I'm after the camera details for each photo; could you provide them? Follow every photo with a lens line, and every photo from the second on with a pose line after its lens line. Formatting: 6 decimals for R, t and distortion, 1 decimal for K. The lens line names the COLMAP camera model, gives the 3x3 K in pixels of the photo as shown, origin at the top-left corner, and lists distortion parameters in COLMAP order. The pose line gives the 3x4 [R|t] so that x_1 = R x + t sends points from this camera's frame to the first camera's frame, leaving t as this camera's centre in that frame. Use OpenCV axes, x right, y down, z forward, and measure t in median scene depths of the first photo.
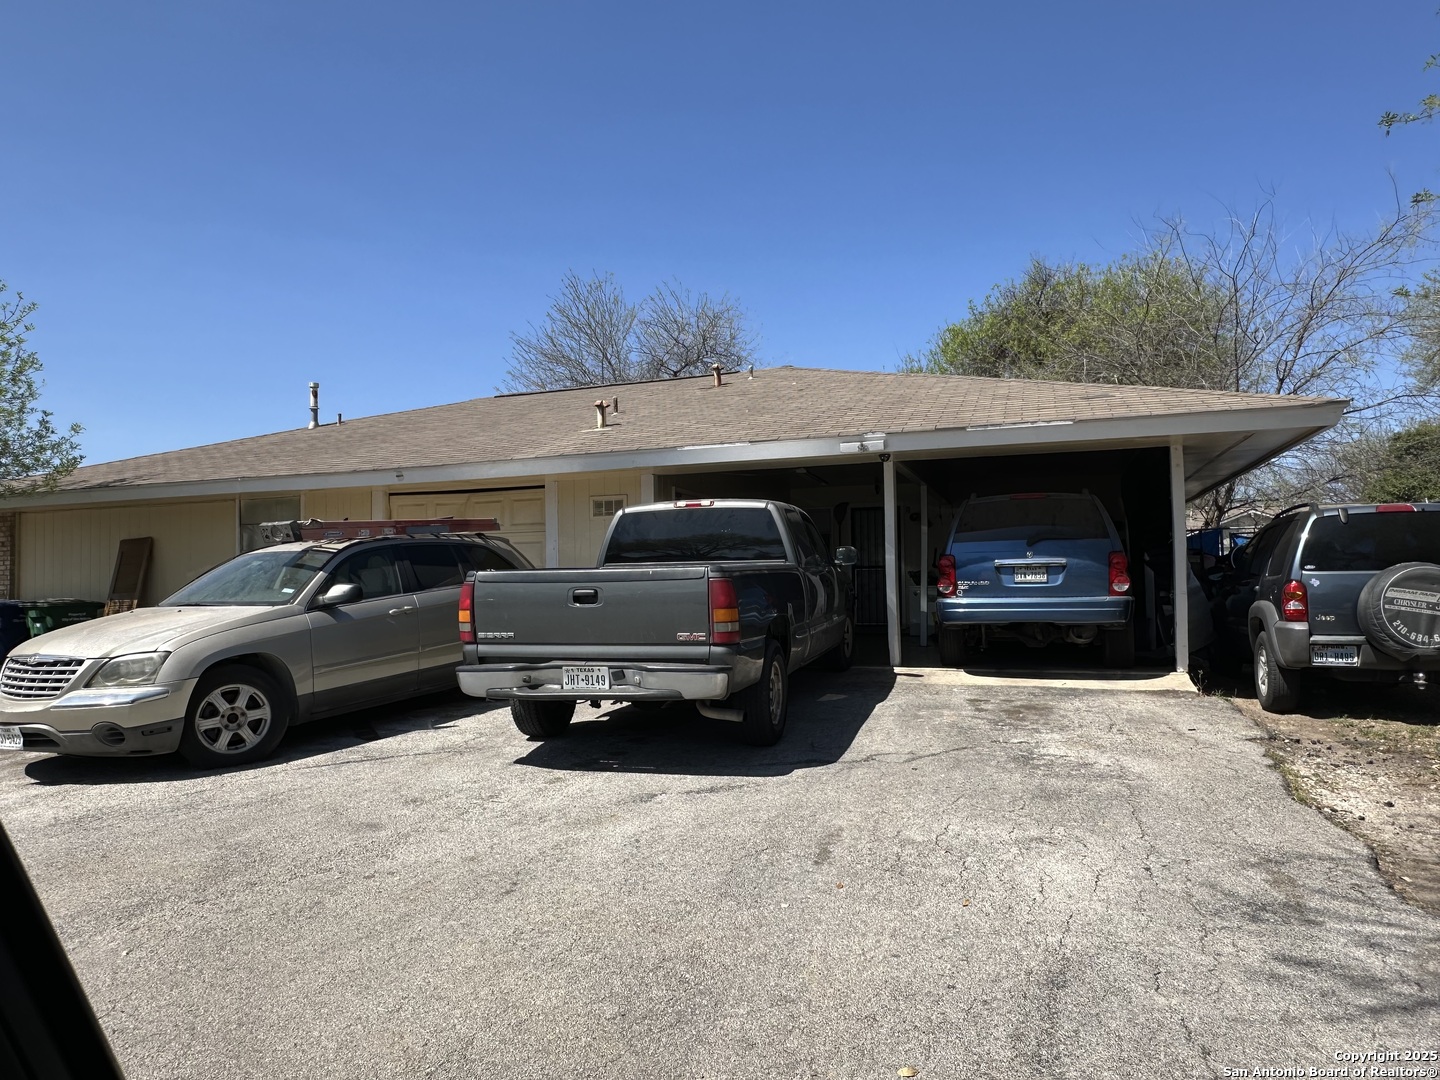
lens RADIAL K [[951.4, 0, 720.0], [0, 951.4, 540.0], [0, 0, 1]] dist [-0.000296, -0.000236]
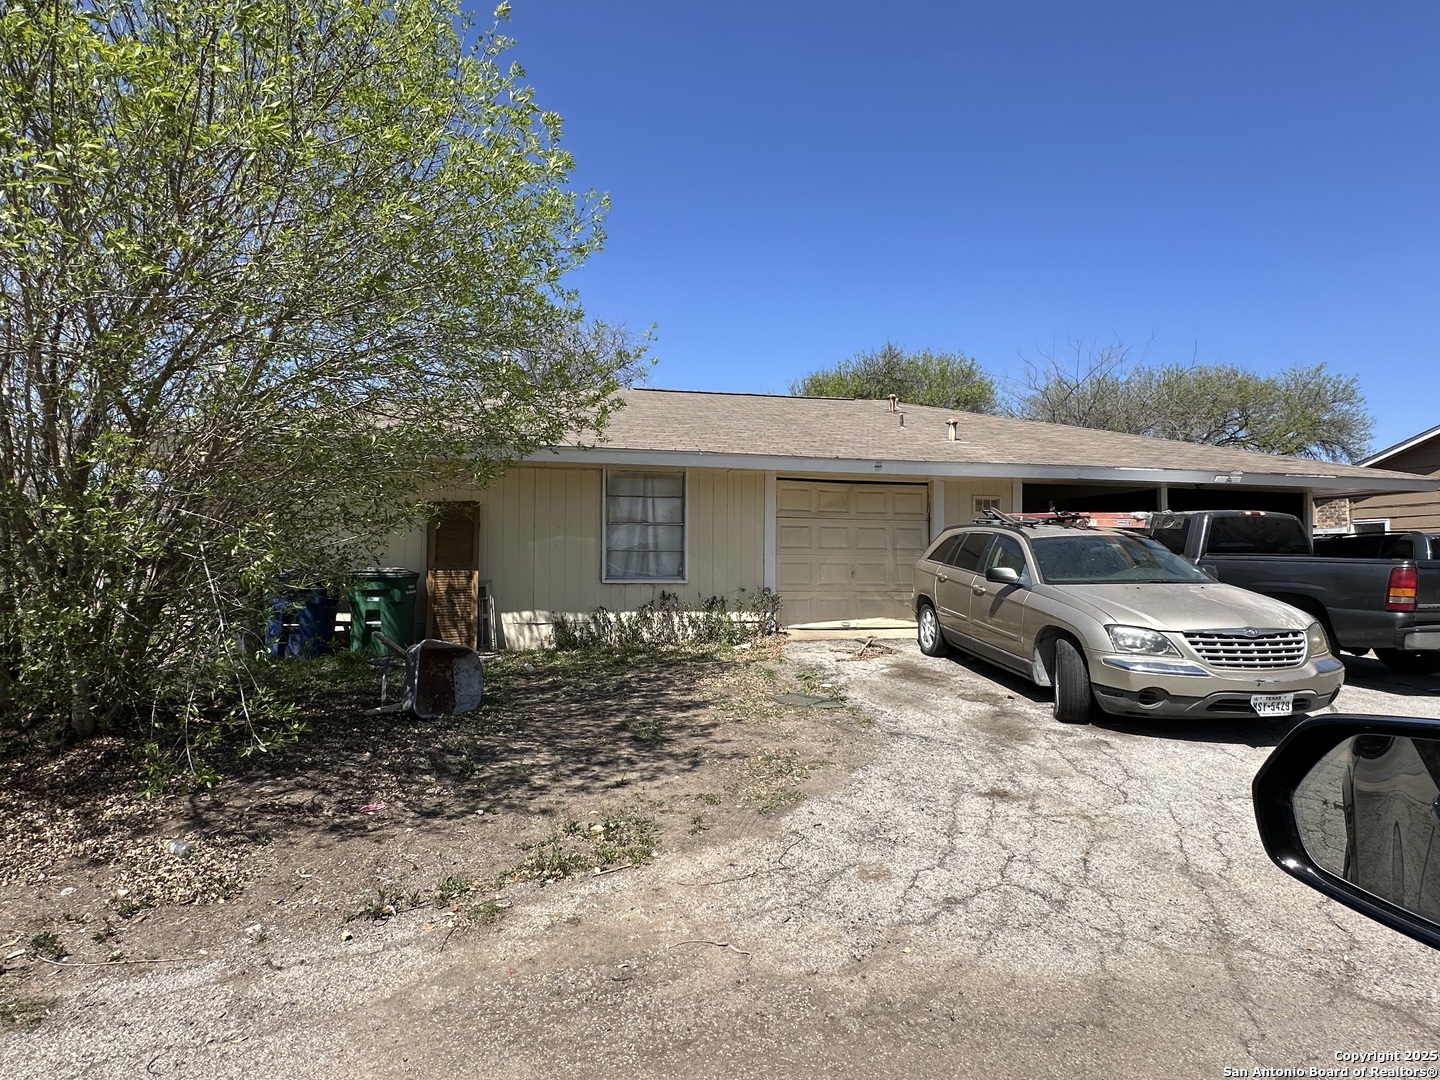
lens RADIAL K [[698.2, 0, 720.0], [0, 698.2, 540.0], [0, 0, 1]] dist [-0.000904, -0.000203]
pose [[0.846077, 0.038228, 0.531688, -0.888106], [-0.045746, 0.998953, 0.000972, 0.027325], [-0.531094, -0.025145, 0.846940, 0.375786]]
